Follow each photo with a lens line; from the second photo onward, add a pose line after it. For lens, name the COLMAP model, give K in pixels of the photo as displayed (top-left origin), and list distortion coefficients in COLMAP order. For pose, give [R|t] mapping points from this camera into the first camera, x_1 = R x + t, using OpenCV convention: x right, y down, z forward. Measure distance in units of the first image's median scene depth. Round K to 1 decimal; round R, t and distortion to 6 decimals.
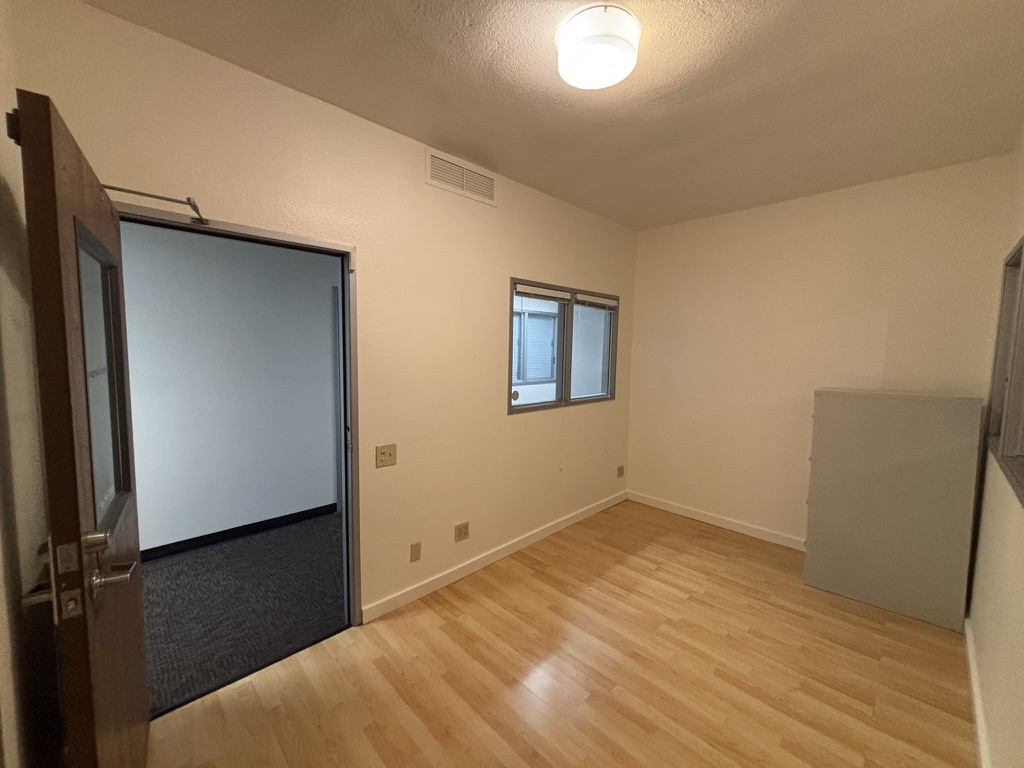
lens RADIAL K [[414.1, 0, 512.0], [0, 414.1, 384.0], [0, 0, 1]] dist [-0.001053, -0.000061]
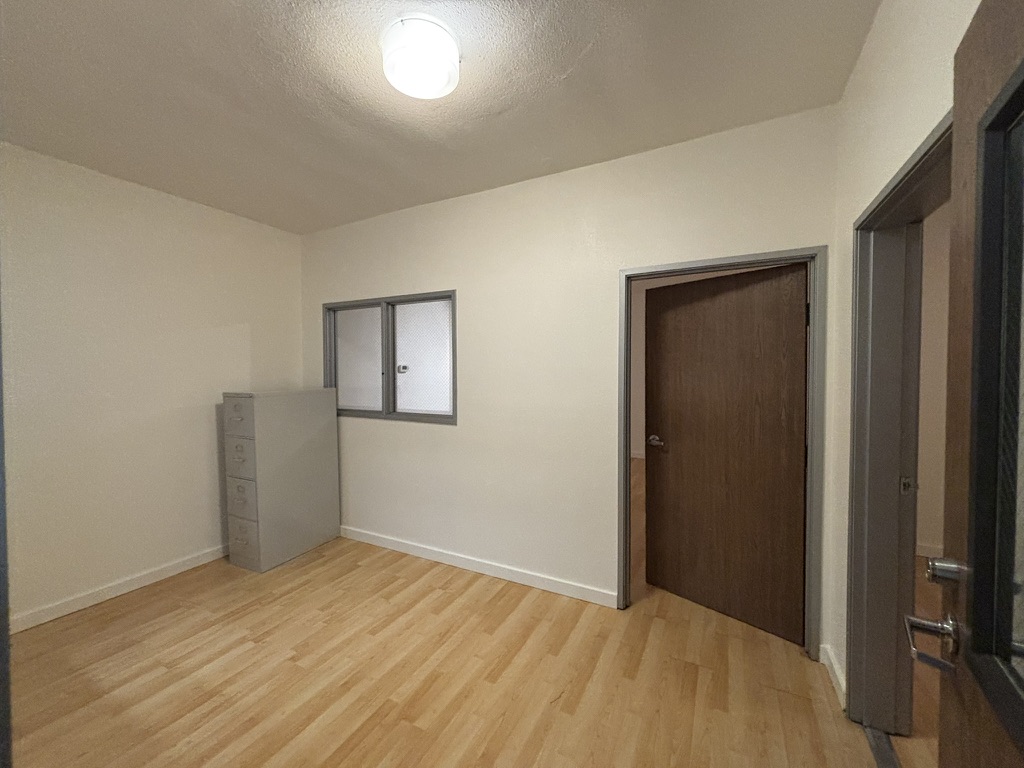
lens RADIAL K [[414.1, 0, 512.0], [0, 414.1, 384.0], [0, 0, 1]] dist [-0.001053, -0.000061]
pose [[-0.308408, -0.047775, 0.950054, -0.521386], [0.076437, 0.994264, 0.074811, -0.042806], [-0.948178, 0.095691, -0.302987, 0.681616]]
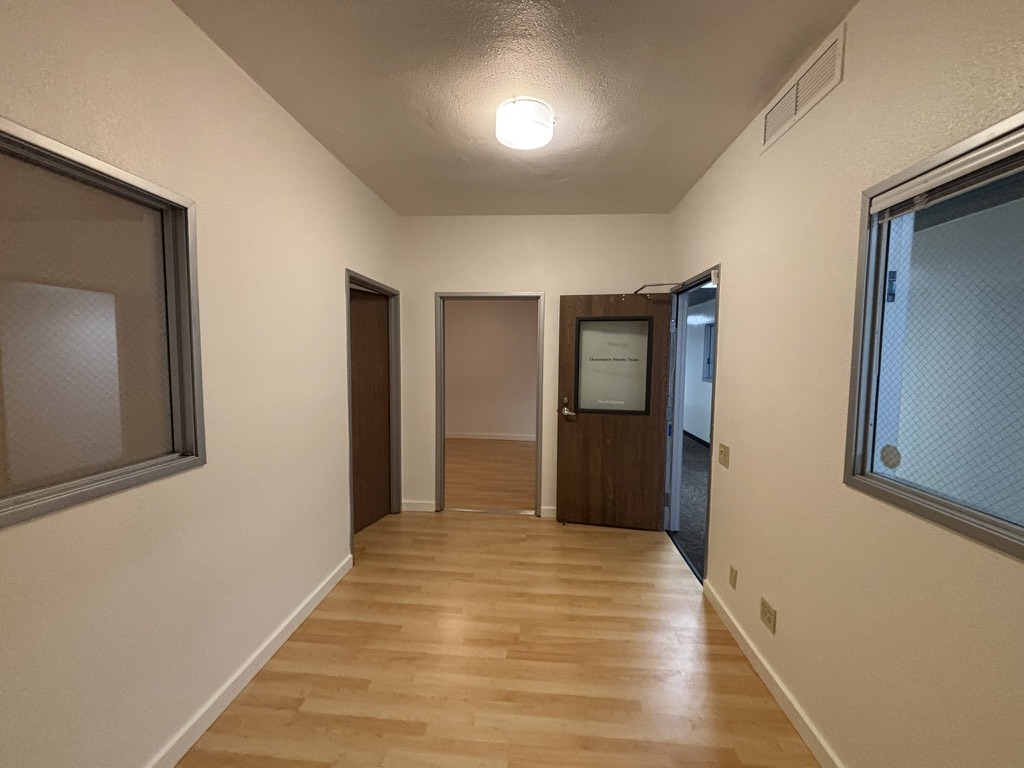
lens RADIAL K [[413.3, 0, 511.2], [0, 413.3, 380.3], [0, 0, 1]] dist [0.000167, 0.000011]
pose [[-0.756844, 0.023264, -0.653181, 0.665136], [-0.072327, 0.990247, 0.119075, -0.082209], [0.649581, 0.137364, -0.747780, 1.226960]]
